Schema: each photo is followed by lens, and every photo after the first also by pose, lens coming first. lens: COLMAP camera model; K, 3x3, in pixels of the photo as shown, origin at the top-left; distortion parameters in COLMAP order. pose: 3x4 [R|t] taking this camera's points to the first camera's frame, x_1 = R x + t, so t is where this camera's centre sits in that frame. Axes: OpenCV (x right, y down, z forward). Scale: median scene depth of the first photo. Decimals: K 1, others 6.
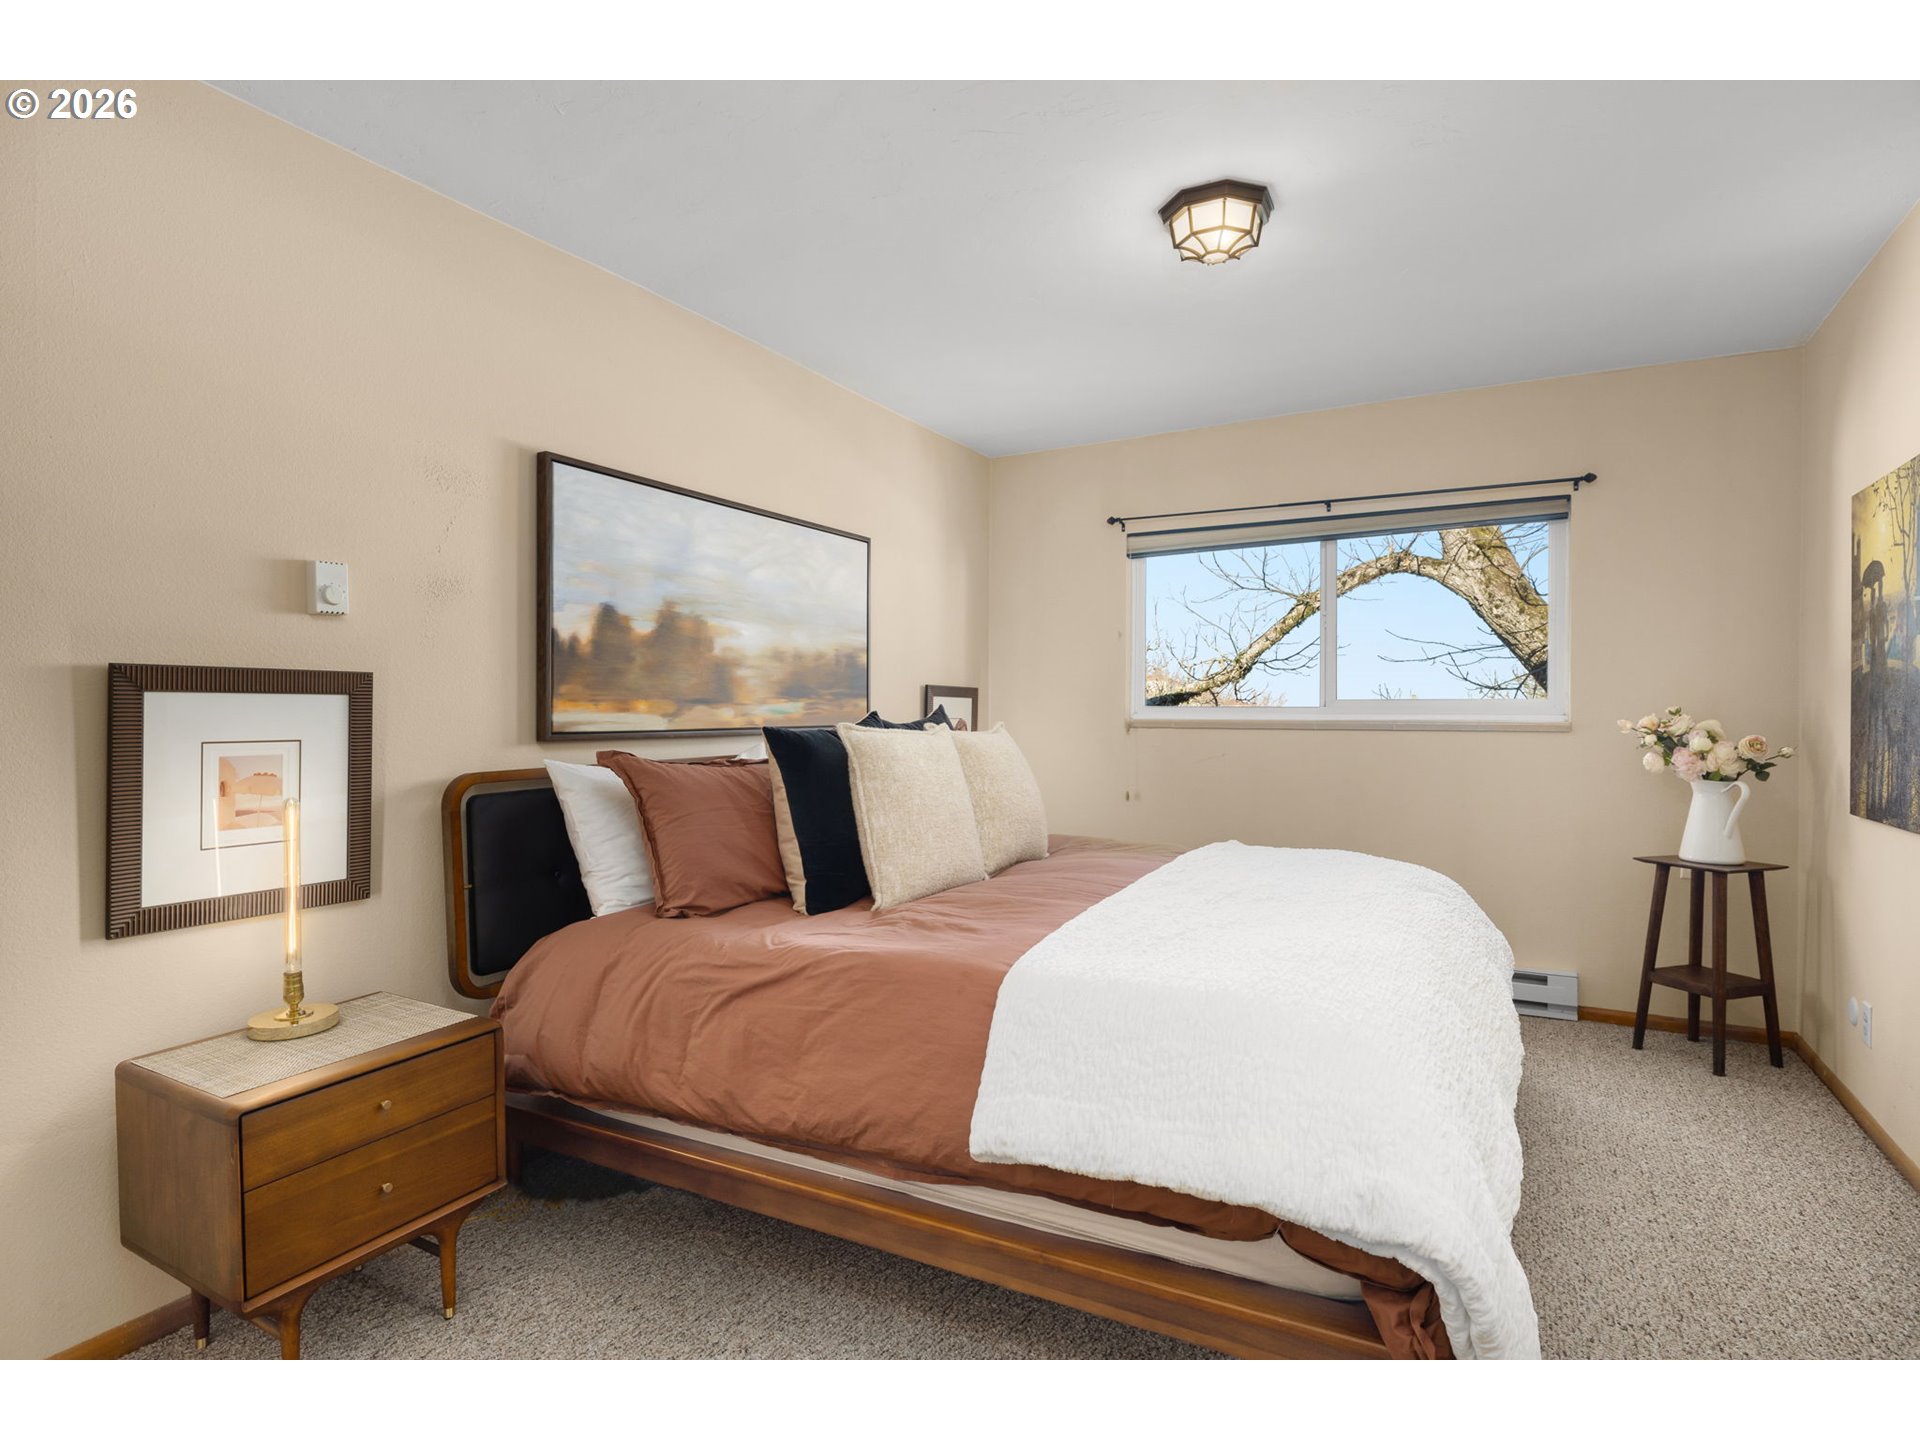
lens RADIAL K [[970.6, 0, 960.0], [0, 970.6, 720.0], [0, 0, 1]] dist [-0.028030, 0.021644]
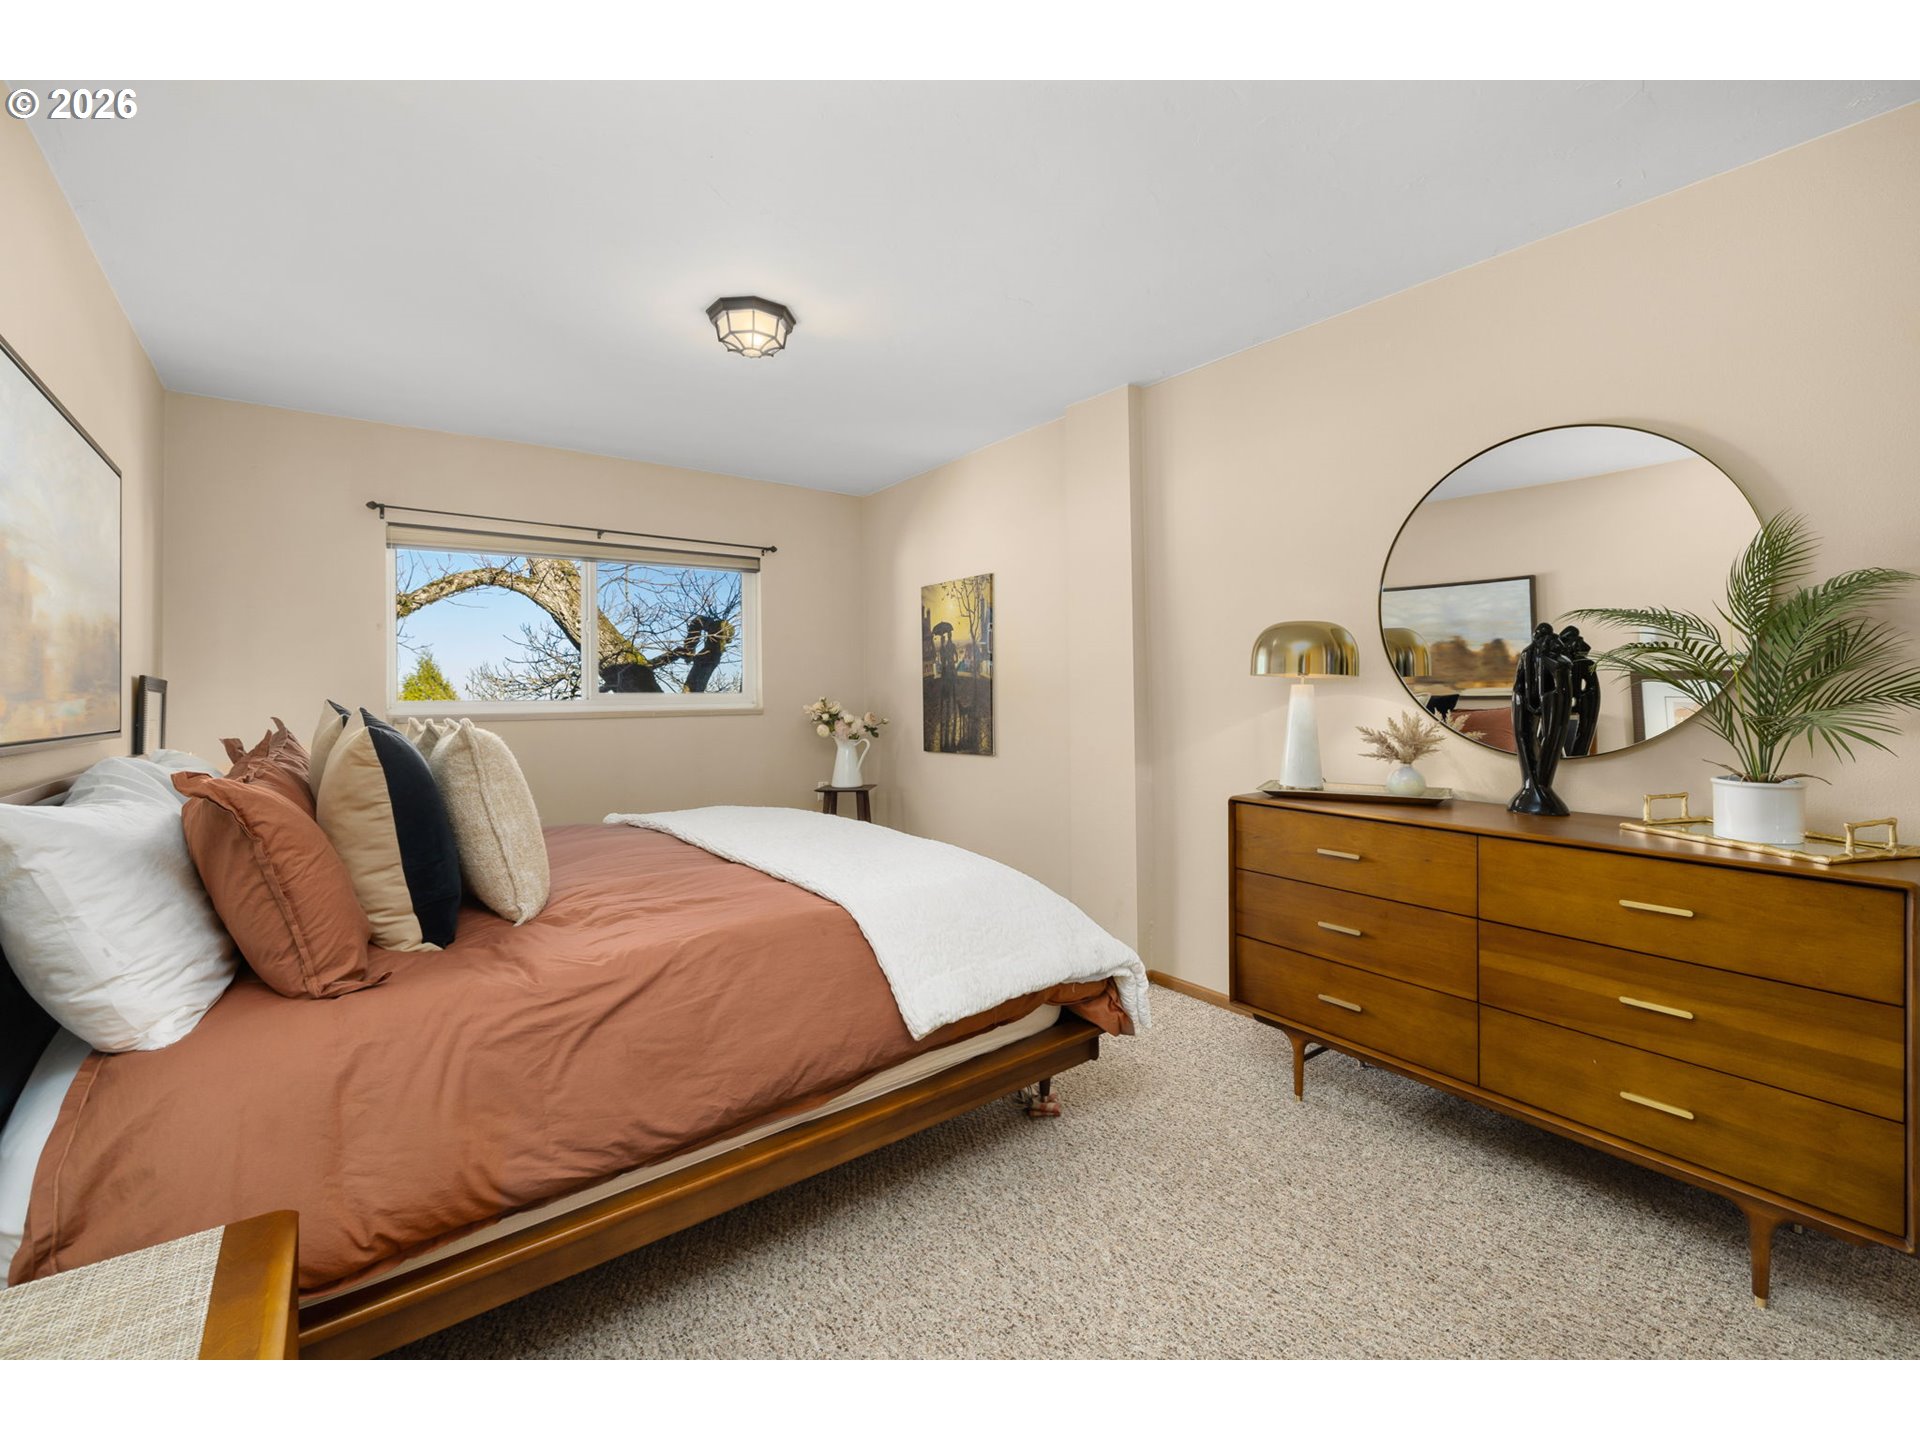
lens RADIAL K [[795.4, 0, 930.2], [0, 795.4, 727.0], [0, 0, 1]] dist [0.007366, -0.000386]
pose [[0.441843, -0.039837, 0.896207, -0.454750], [0.023042, 0.999188, 0.033055, -0.003057], [-0.896796, 0.006045, 0.442402, 0.245522]]
